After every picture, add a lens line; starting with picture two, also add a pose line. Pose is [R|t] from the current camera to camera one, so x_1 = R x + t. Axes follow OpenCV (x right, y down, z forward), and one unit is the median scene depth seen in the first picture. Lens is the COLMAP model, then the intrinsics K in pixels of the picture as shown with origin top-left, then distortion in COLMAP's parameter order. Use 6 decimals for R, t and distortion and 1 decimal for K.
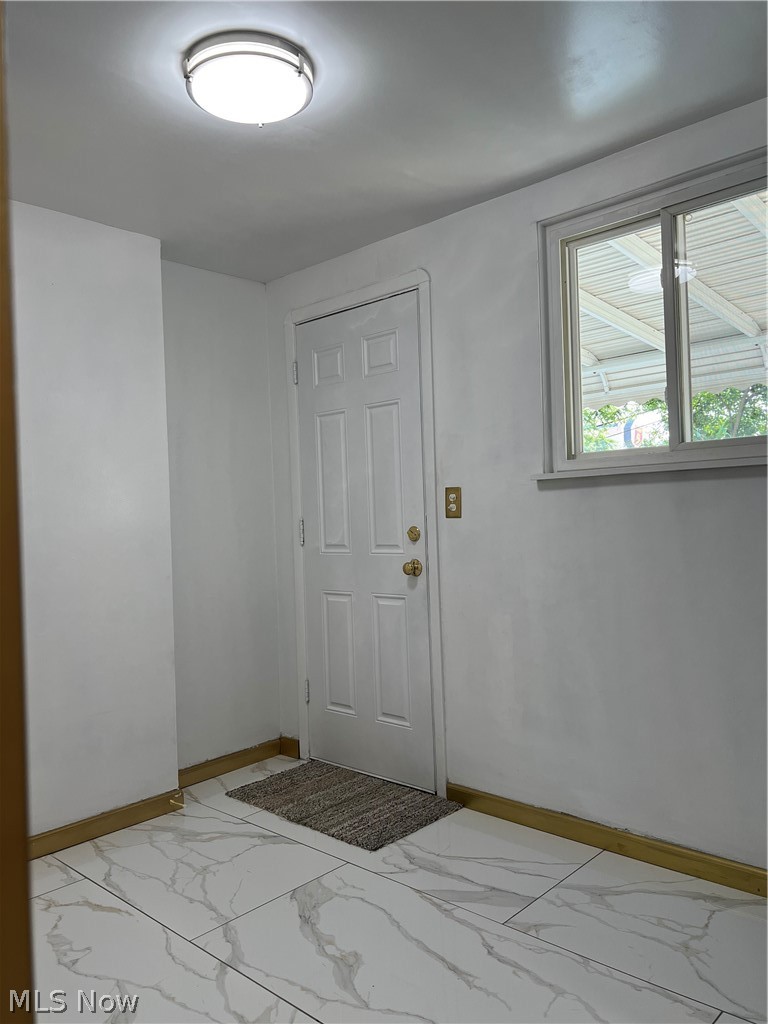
lens RADIAL K [[760.1, 0, 379.4], [0, 760.1, 508.0], [0, 0, 1]] dist [0.033597, -0.023860]
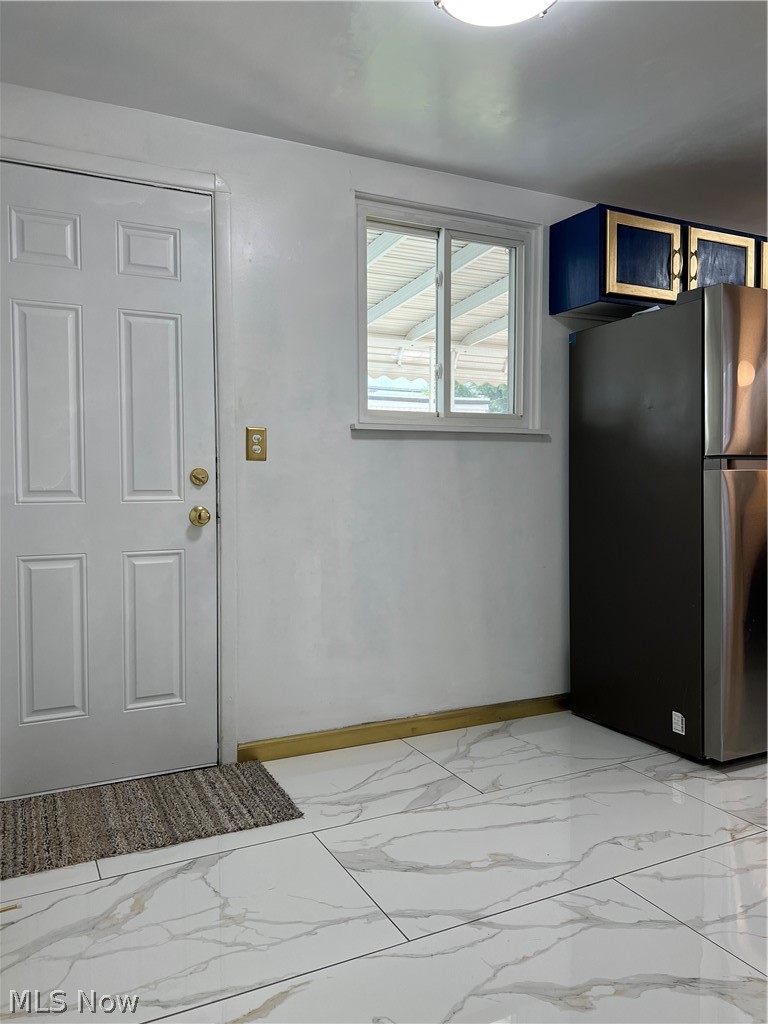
lens RADIAL K [[760.1, 0, 380.1], [0, 760.1, 511.6], [0, 0, 1]] dist [0.033597, -0.023860]
pose [[0.357509, -0.004696, 0.933898, -0.757537], [-0.020193, 0.999715, 0.012757, 0.063646], [-0.933691, -0.023419, 0.357312, 0.542674]]
